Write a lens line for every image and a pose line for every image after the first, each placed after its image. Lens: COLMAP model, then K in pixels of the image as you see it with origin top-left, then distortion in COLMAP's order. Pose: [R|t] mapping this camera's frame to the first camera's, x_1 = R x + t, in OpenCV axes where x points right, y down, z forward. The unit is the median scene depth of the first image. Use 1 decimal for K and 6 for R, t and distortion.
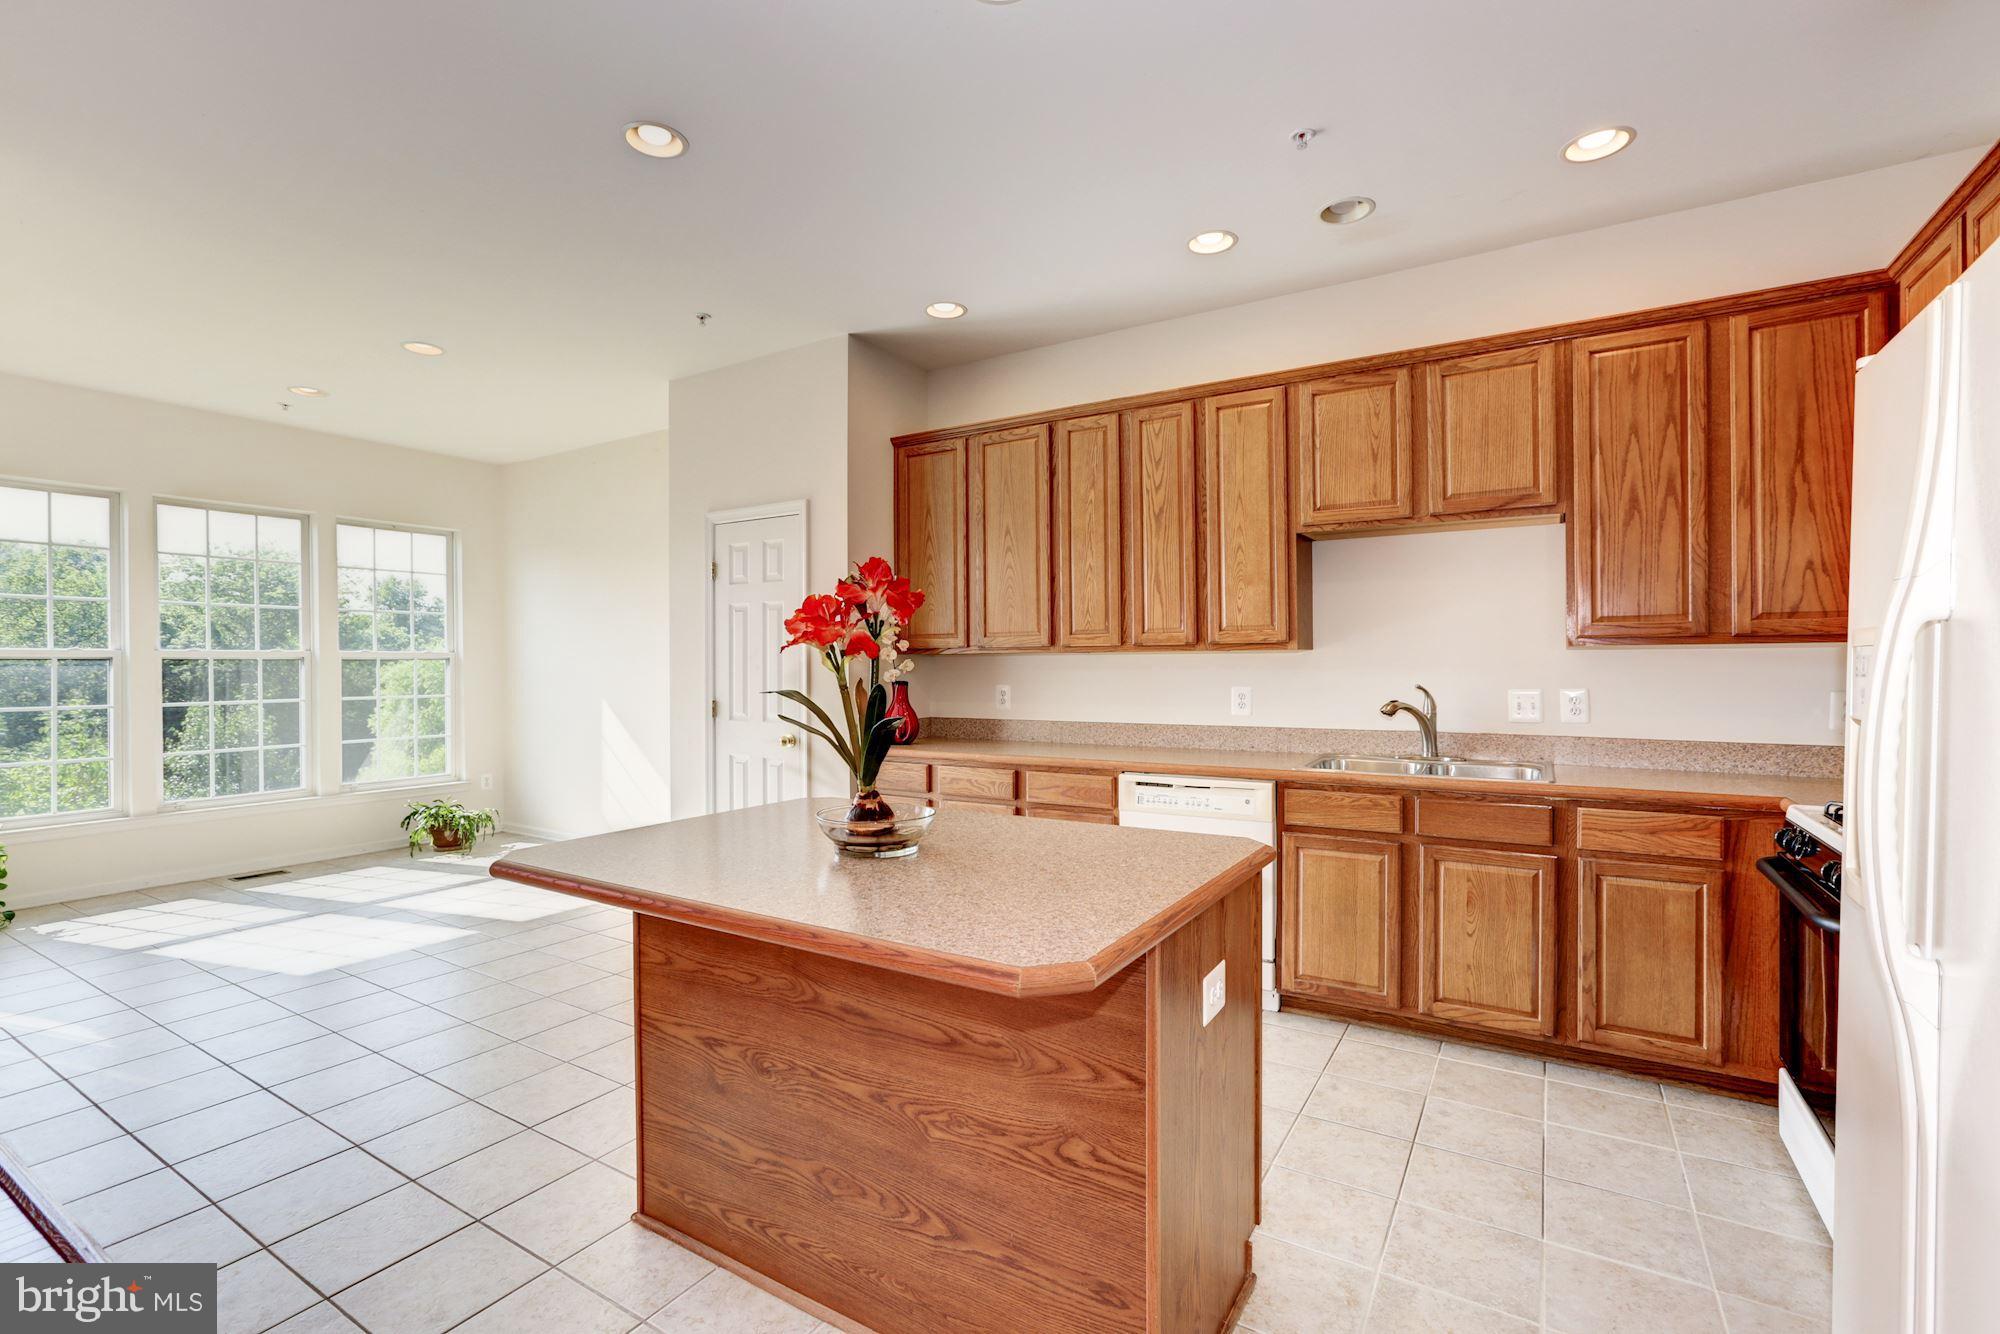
lens RADIAL K [[897.3, 0, 978.5], [0, 897.3, 670.0], [0, 0, 1]] dist [-0.025400, 0.010219]
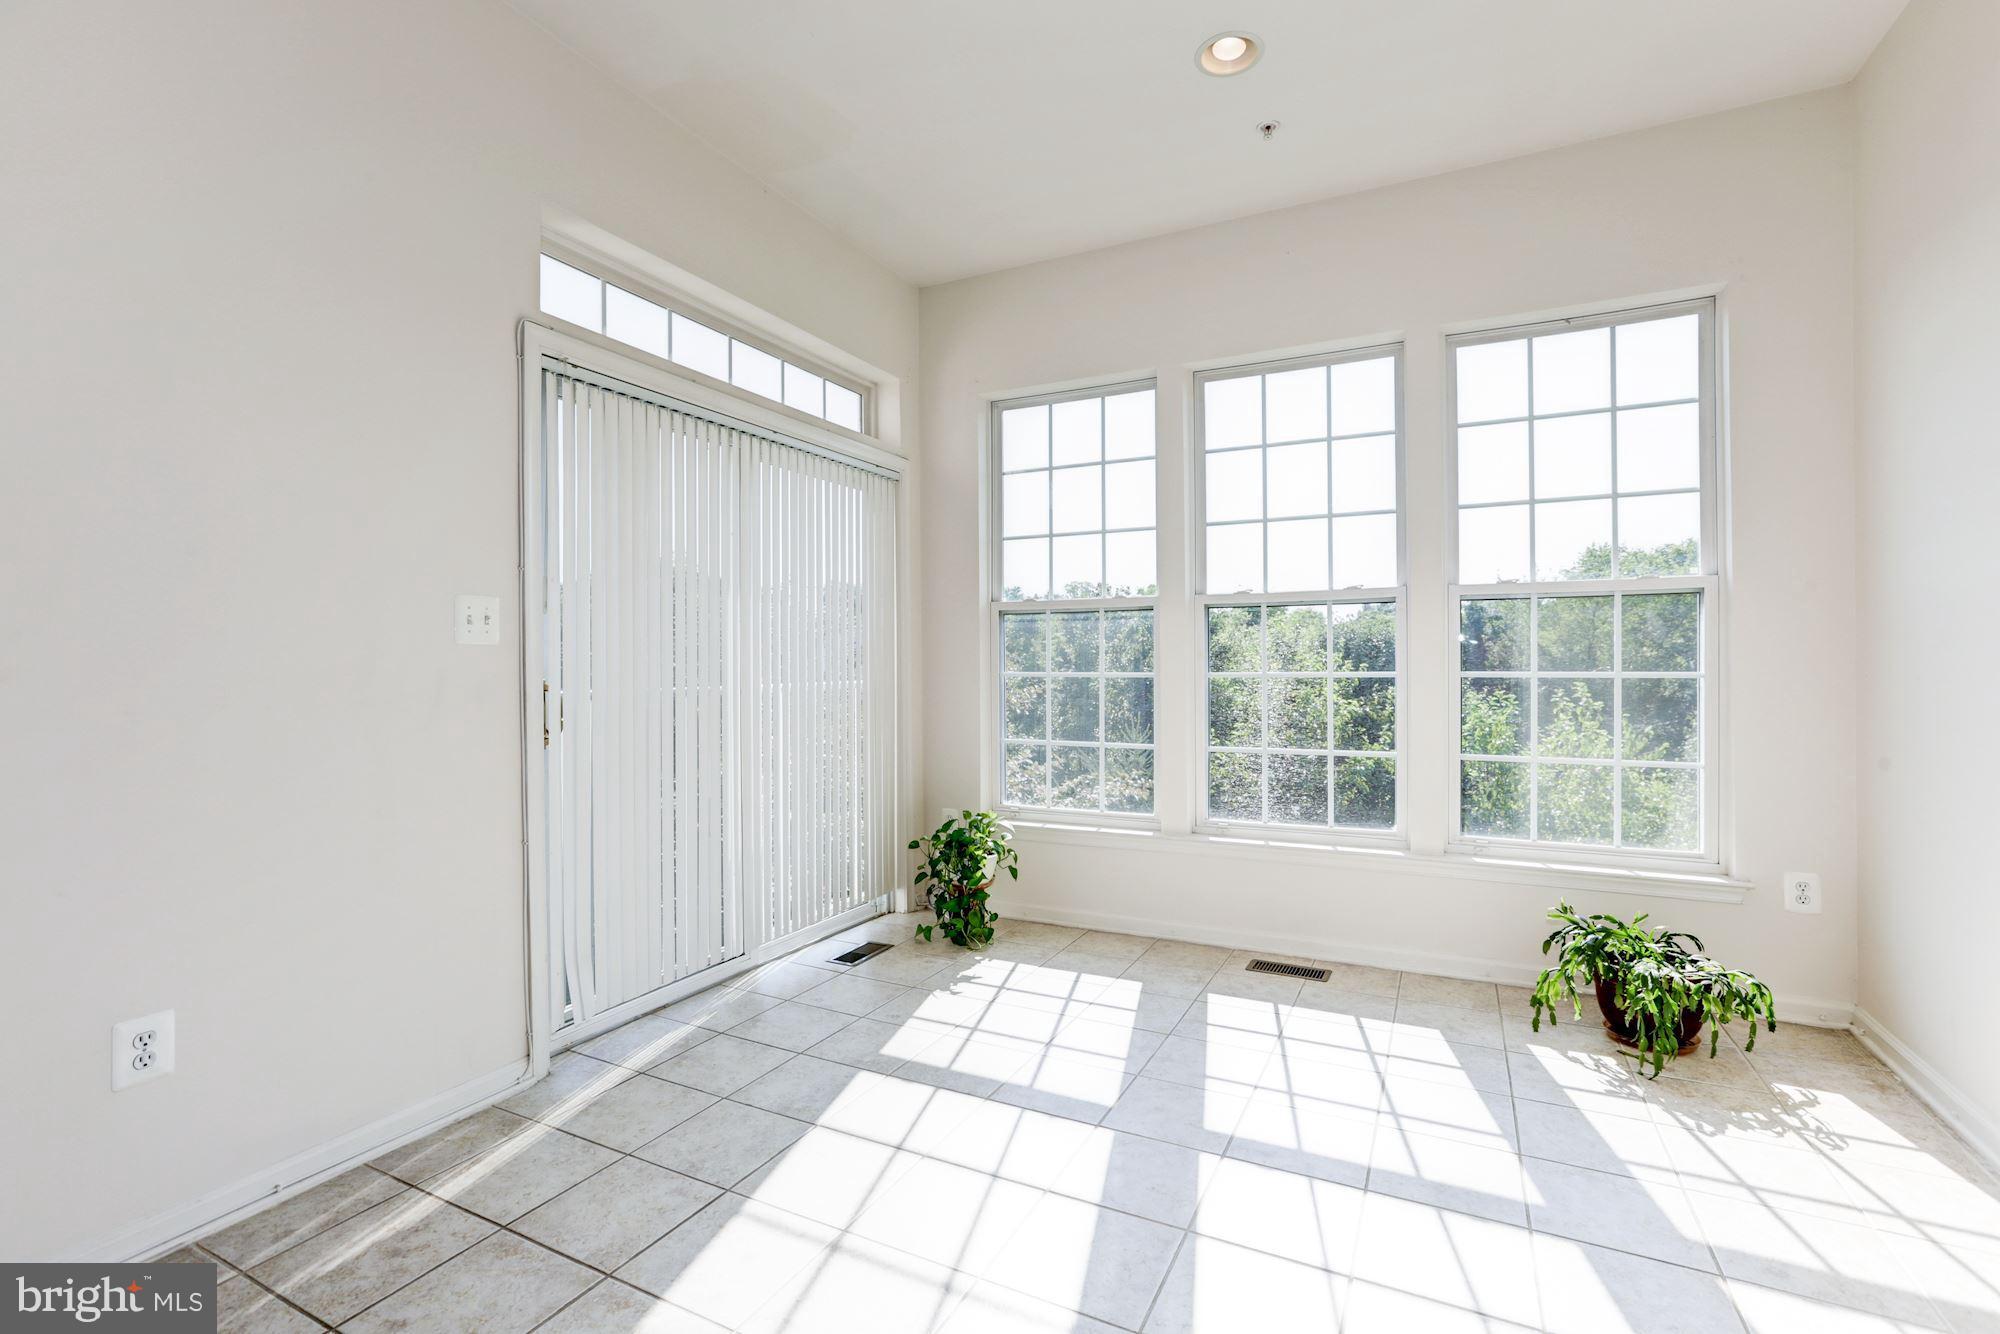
lens RADIAL K [[897.3, 0, 1003.0], [0, 897.3, 668.4], [0, 0, 1]] dist [-0.025400, 0.010219]
pose [[0.090954, 0.010711, -0.995798, -0.215105], [-0.002510, 0.999941, 0.010526, 0.023915], [0.995852, 0.001542, 0.090975, 0.688450]]
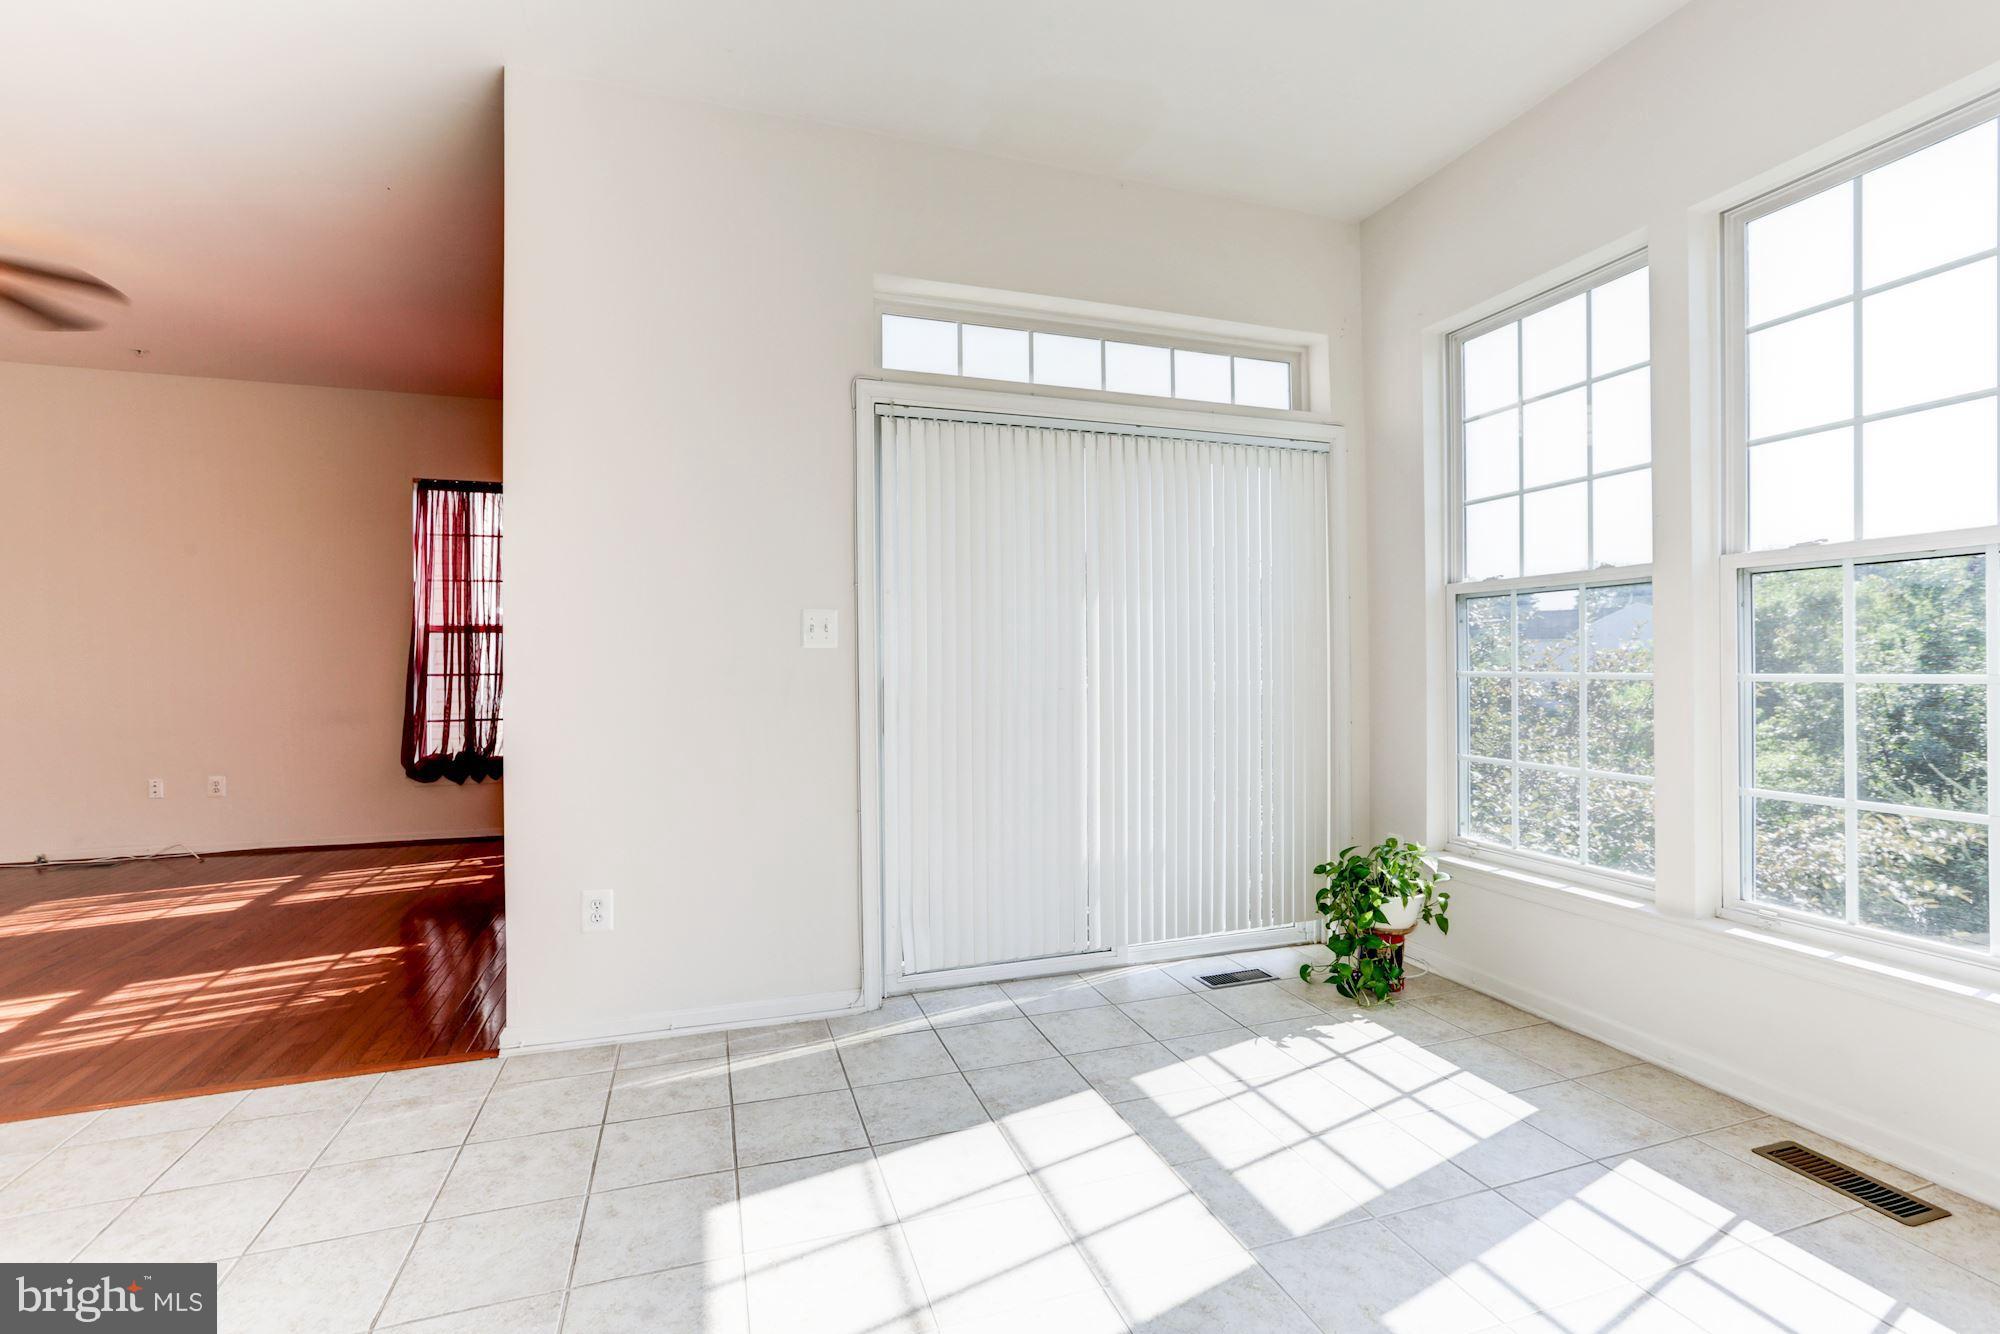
lens RADIAL K [[897.3, 0, 1006.5], [0, 897.3, 666.8], [0, 0, 1]] dist [-0.025400, 0.010219]
pose [[-0.631169, 0.009125, -0.775592, -0.302229], [0.005810, 0.999958, 0.007036, 0.025653], [0.775623, -0.000066, -0.631196, 0.874665]]
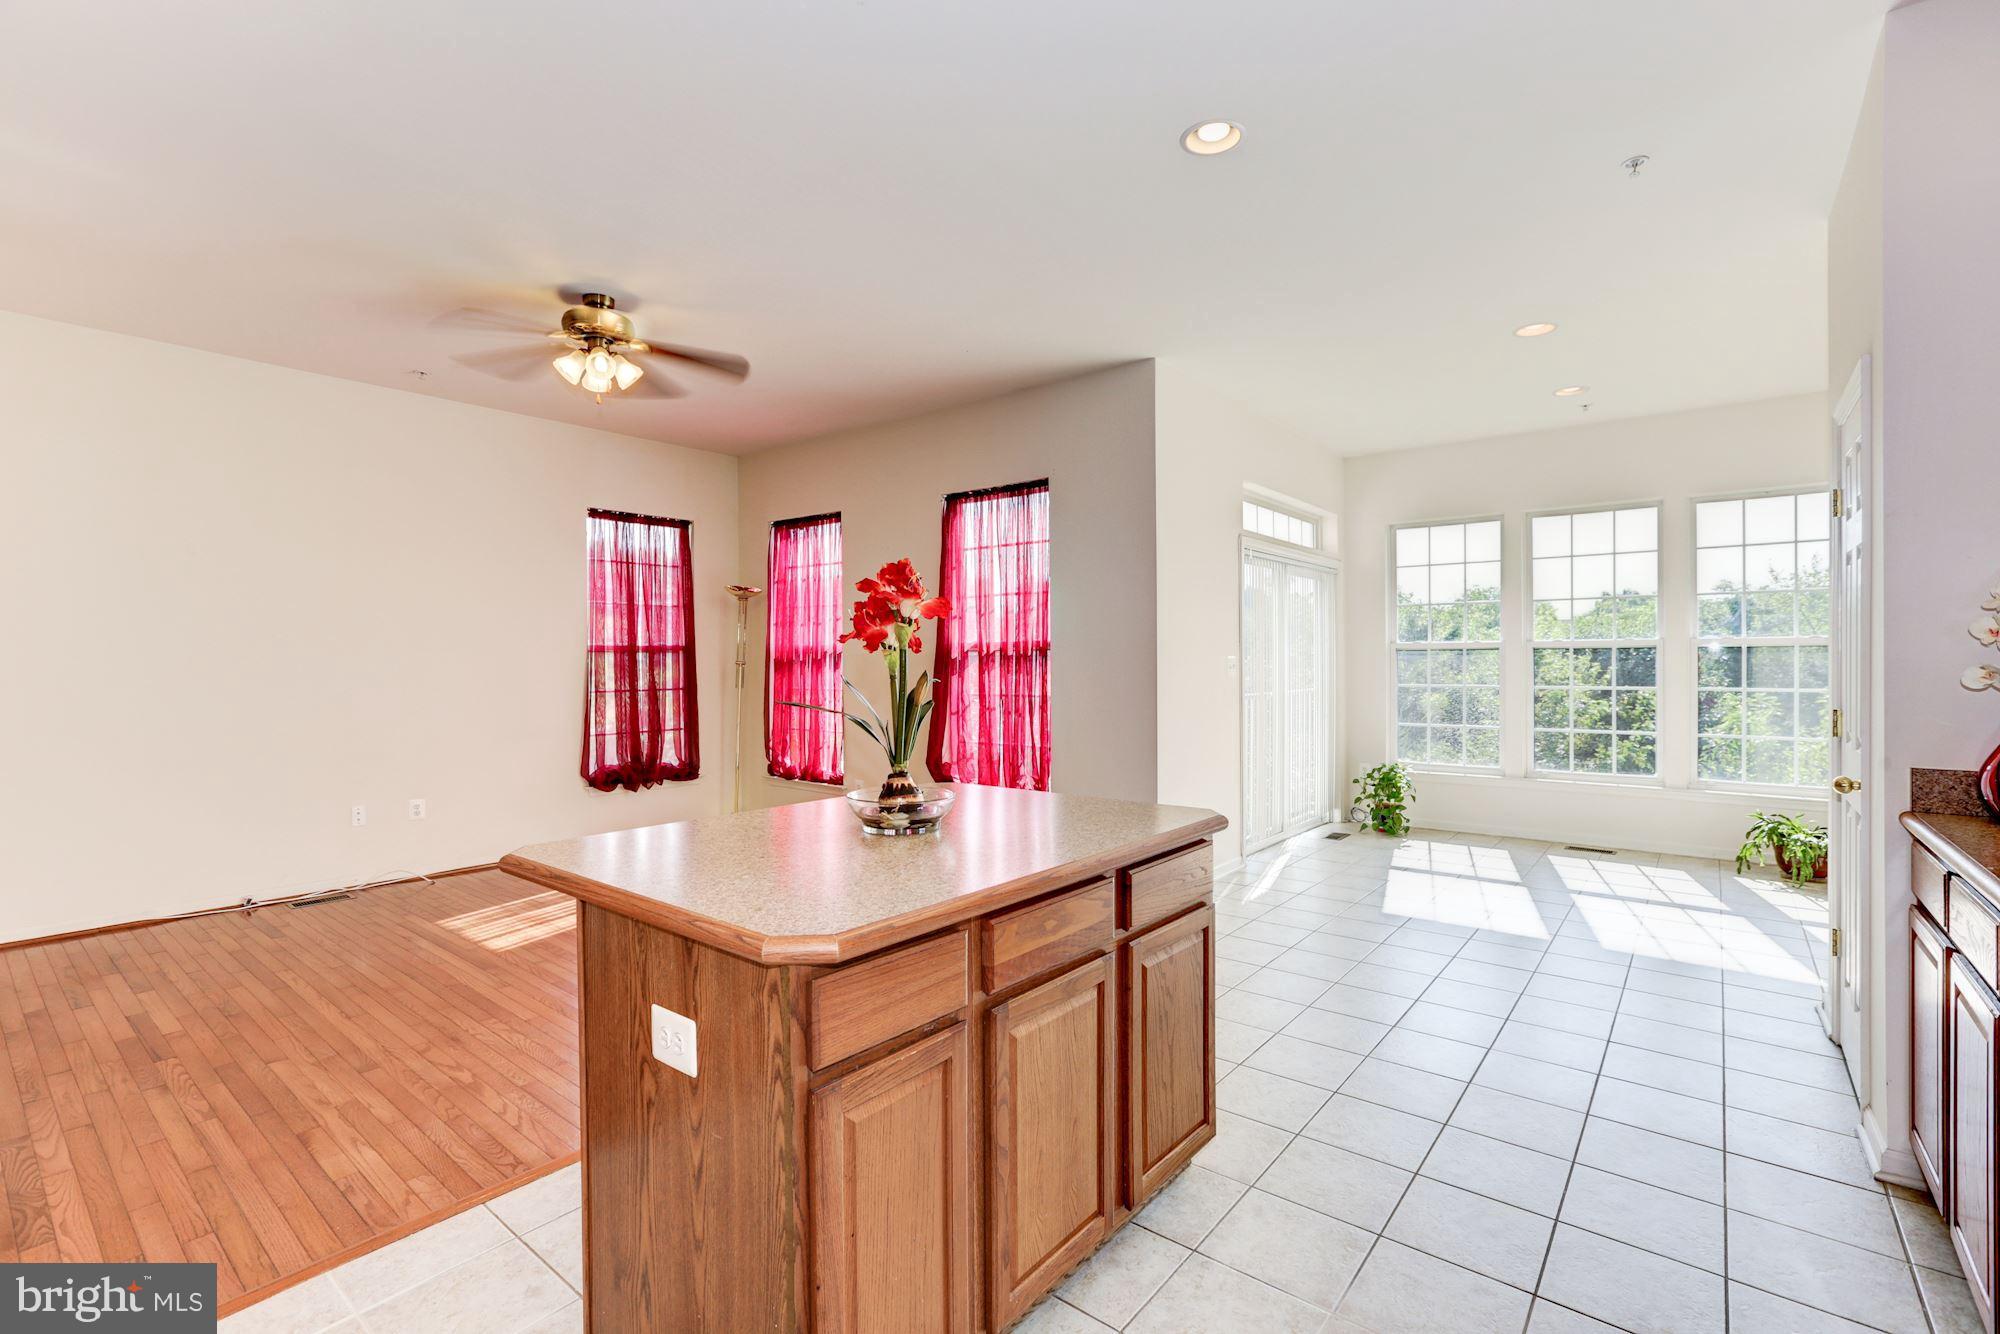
lens RADIAL K [[897.3, 0, 1006.6], [0, 897.3, 672.1], [0, 0, 1]] dist [-0.025400, 0.010219]
pose [[-0.115571, 0.019126, -0.993115, 0.305561], [0.001059, 0.999816, 0.019132, -0.004114], [0.993299, 0.001159, -0.115570, 0.384645]]
